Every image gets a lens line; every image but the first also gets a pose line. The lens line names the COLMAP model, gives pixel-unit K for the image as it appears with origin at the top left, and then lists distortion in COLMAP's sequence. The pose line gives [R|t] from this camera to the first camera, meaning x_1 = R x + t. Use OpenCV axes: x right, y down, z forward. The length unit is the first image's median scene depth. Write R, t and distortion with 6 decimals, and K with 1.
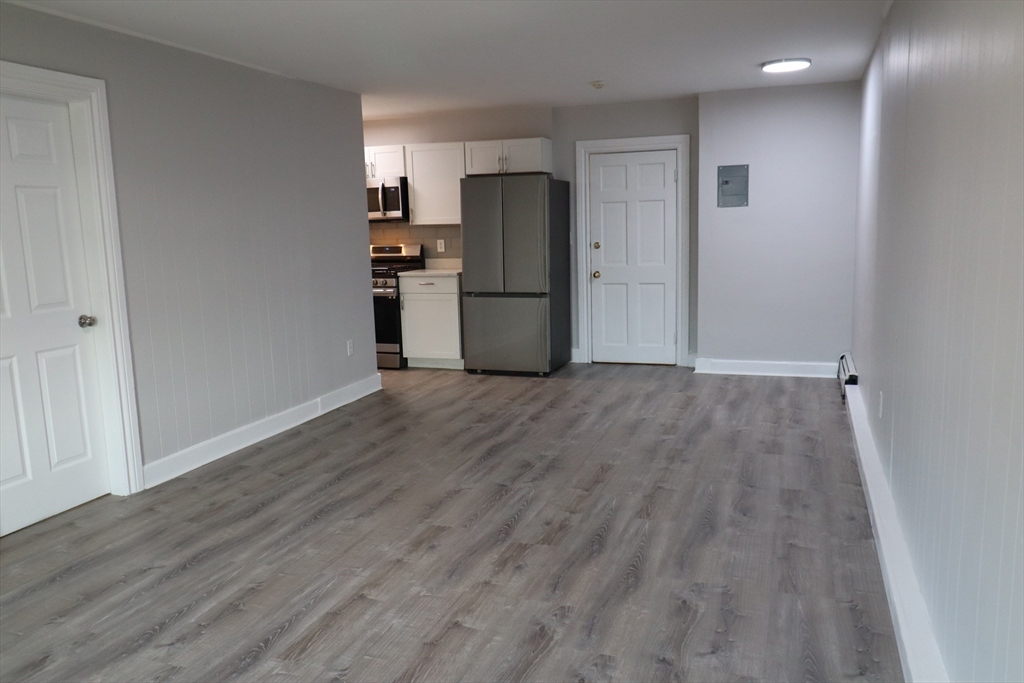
lens RADIAL K [[802.3, 0, 521.4], [0, 802.3, 346.7], [0, 0, 1]] dist [0.015865, -0.013919]
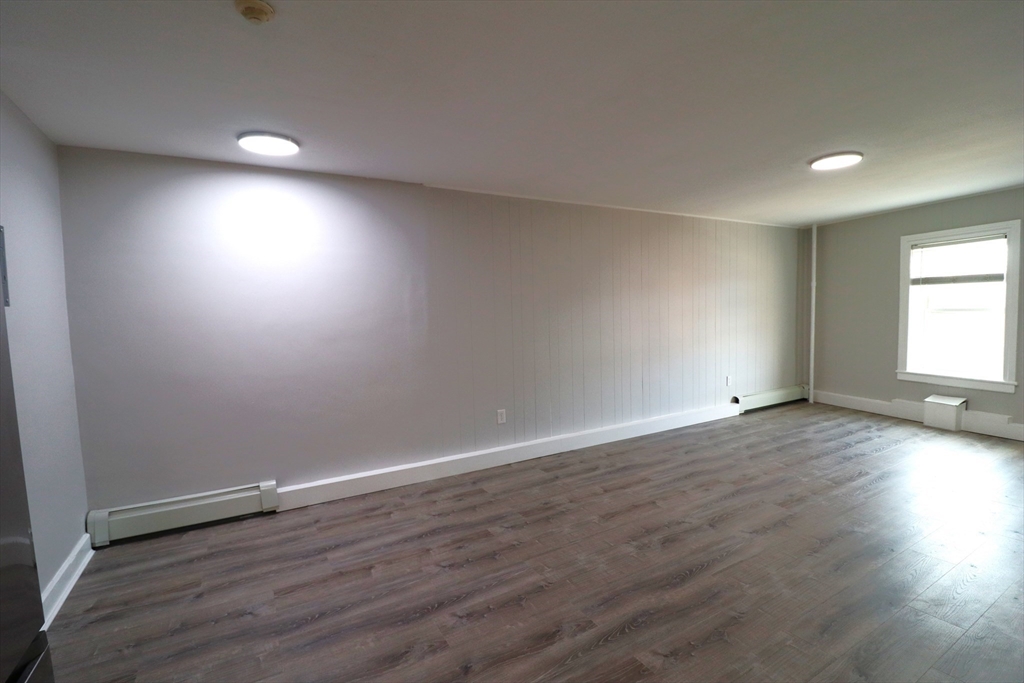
lens RADIAL K [[473.2, 0, 516.1], [0, 473.2, 350.0], [0, 0, 1]] dist [-0.009965, -0.007044]
pose [[-0.754742, -0.000943, 0.656021, -0.253152], [0.151777, 0.972616, 0.176015, -0.235392], [-0.638223, 0.232415, -0.733931, 1.587529]]
